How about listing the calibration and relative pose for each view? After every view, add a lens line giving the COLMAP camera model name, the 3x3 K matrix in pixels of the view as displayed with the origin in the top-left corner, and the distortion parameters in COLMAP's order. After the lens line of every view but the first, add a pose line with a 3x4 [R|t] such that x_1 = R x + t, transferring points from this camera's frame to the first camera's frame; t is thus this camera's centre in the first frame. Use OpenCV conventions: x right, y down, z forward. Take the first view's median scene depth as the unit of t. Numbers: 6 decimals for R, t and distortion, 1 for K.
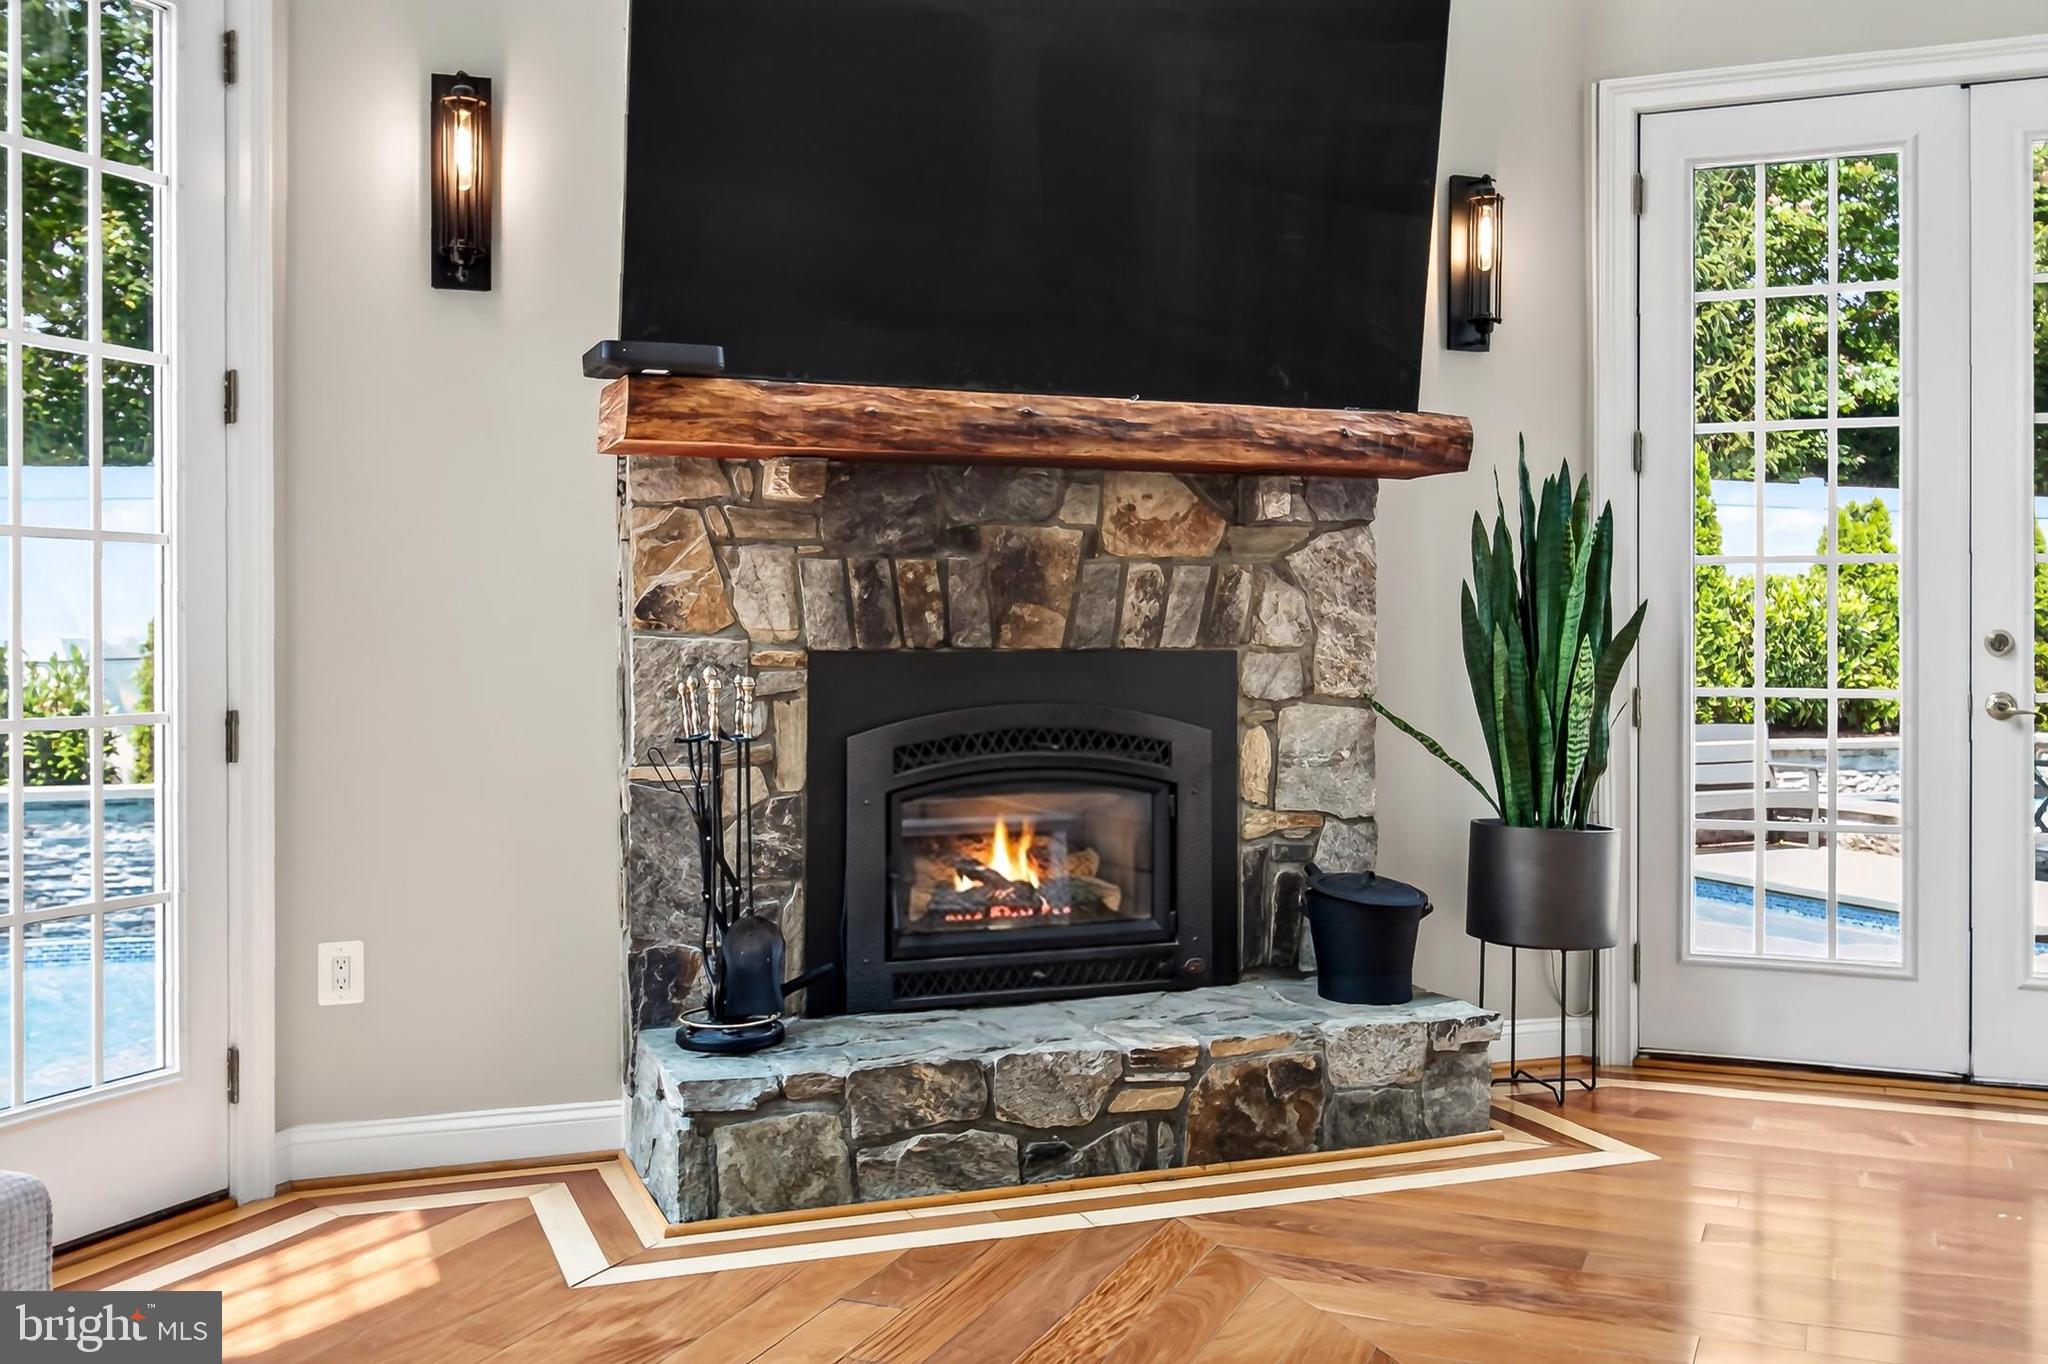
lens RADIAL K [[2042.9, 0, 1040.3], [0, 2042.9, 628.8], [0, 0, 1]] dist [0.004960, 0.000000]
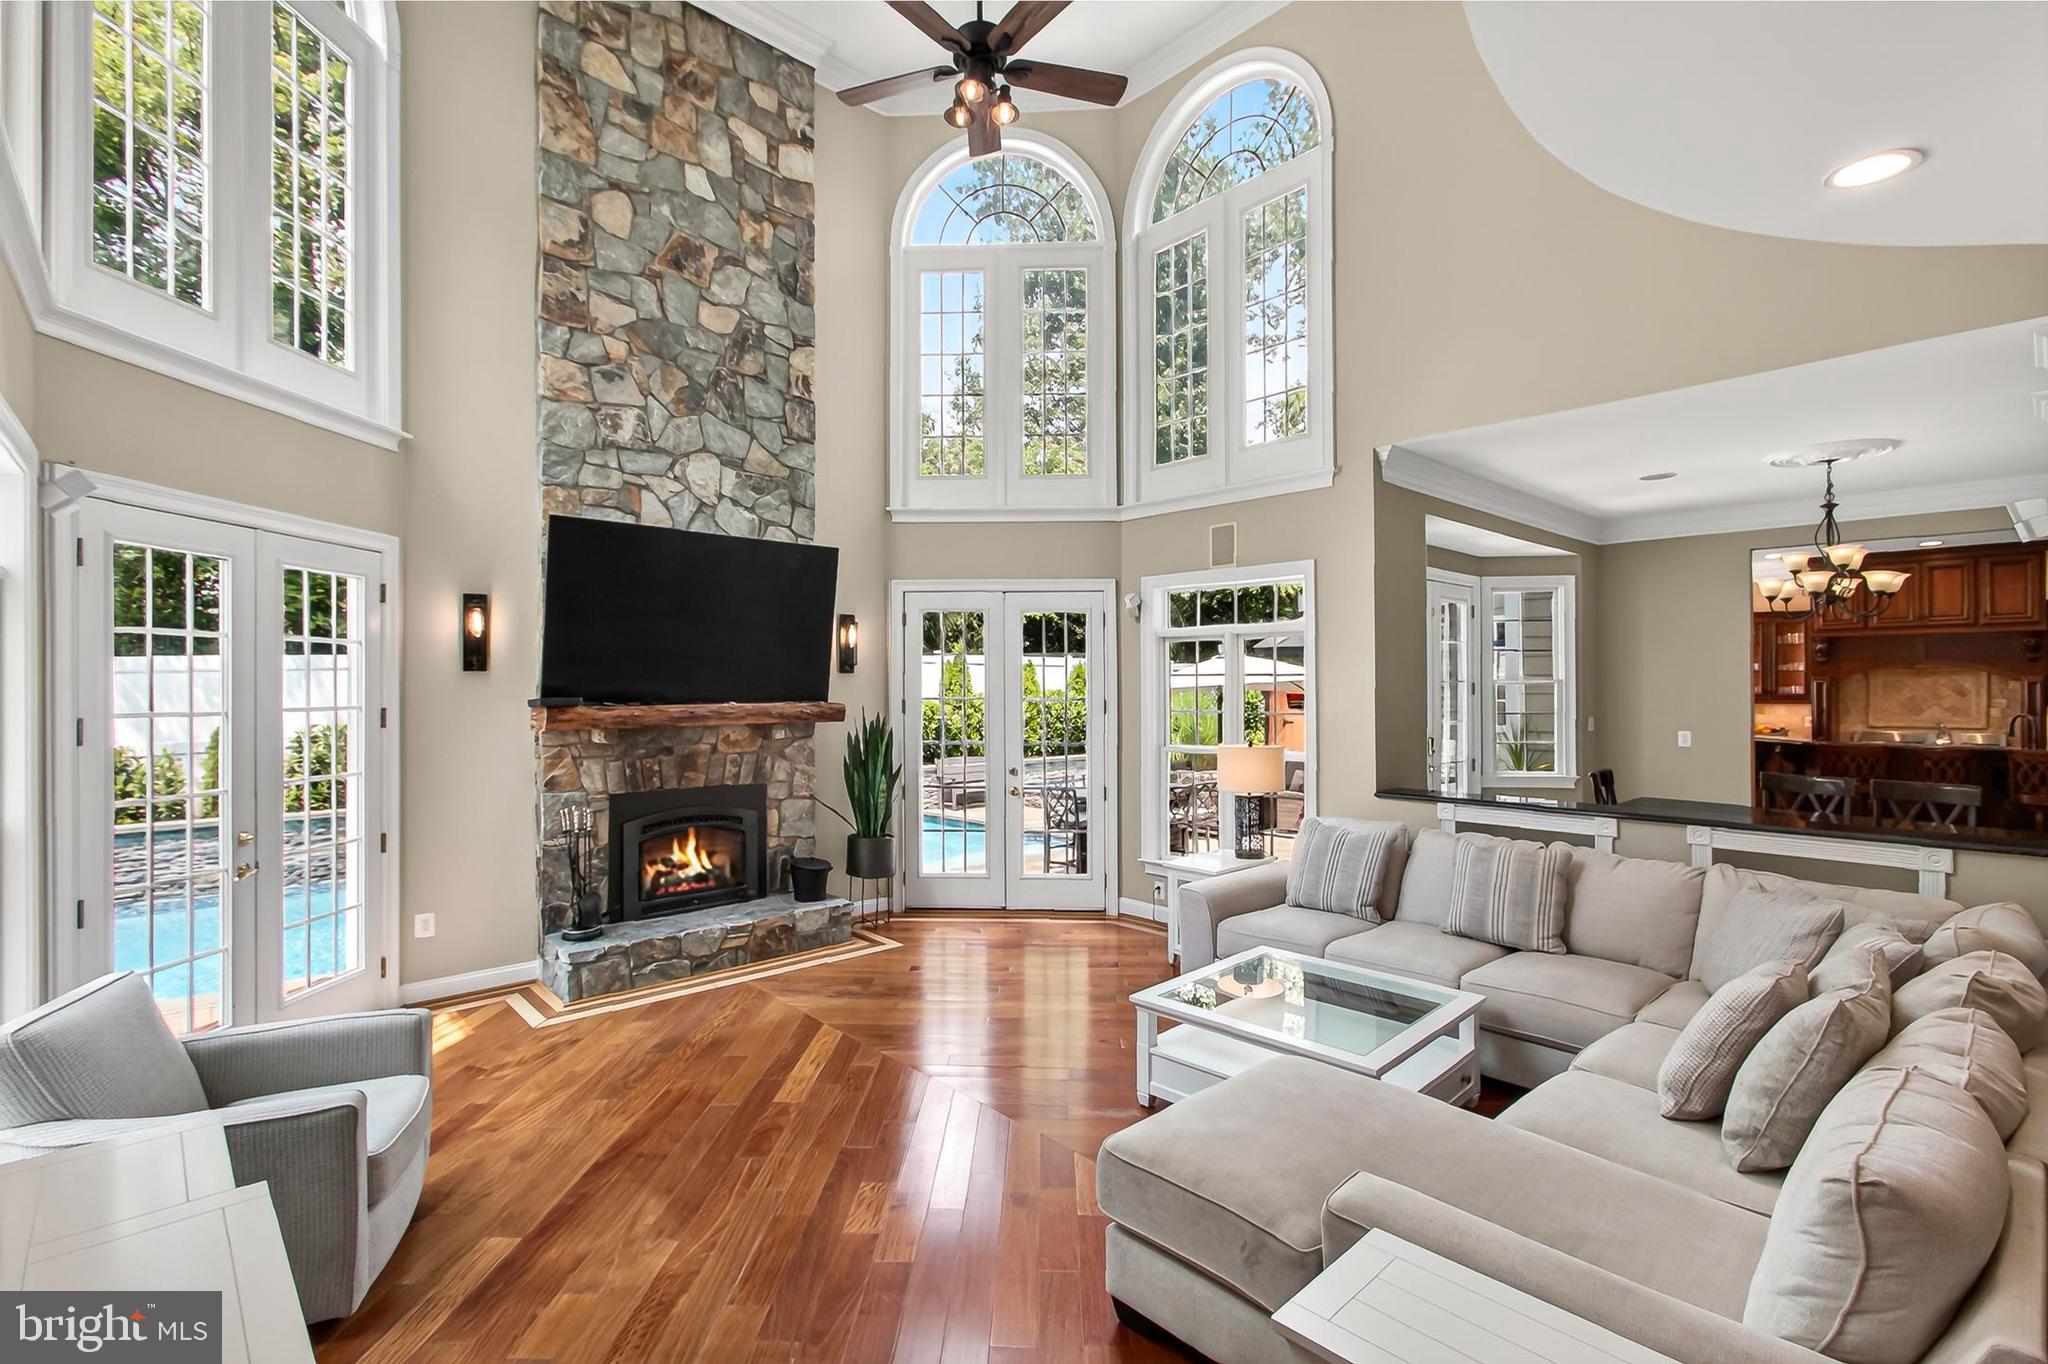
lens RADIAL K [[937.1, 0, 1002.2], [0, 937.1, 678.0], [0, 0, 1]] dist [0.010042, 0.000428]
pose [[0.944807, -0.004270, 0.327600, -0.025385], [0.009649, 0.999844, -0.014796, -0.127034], [-0.327486, 0.017140, 0.944701, -0.415140]]
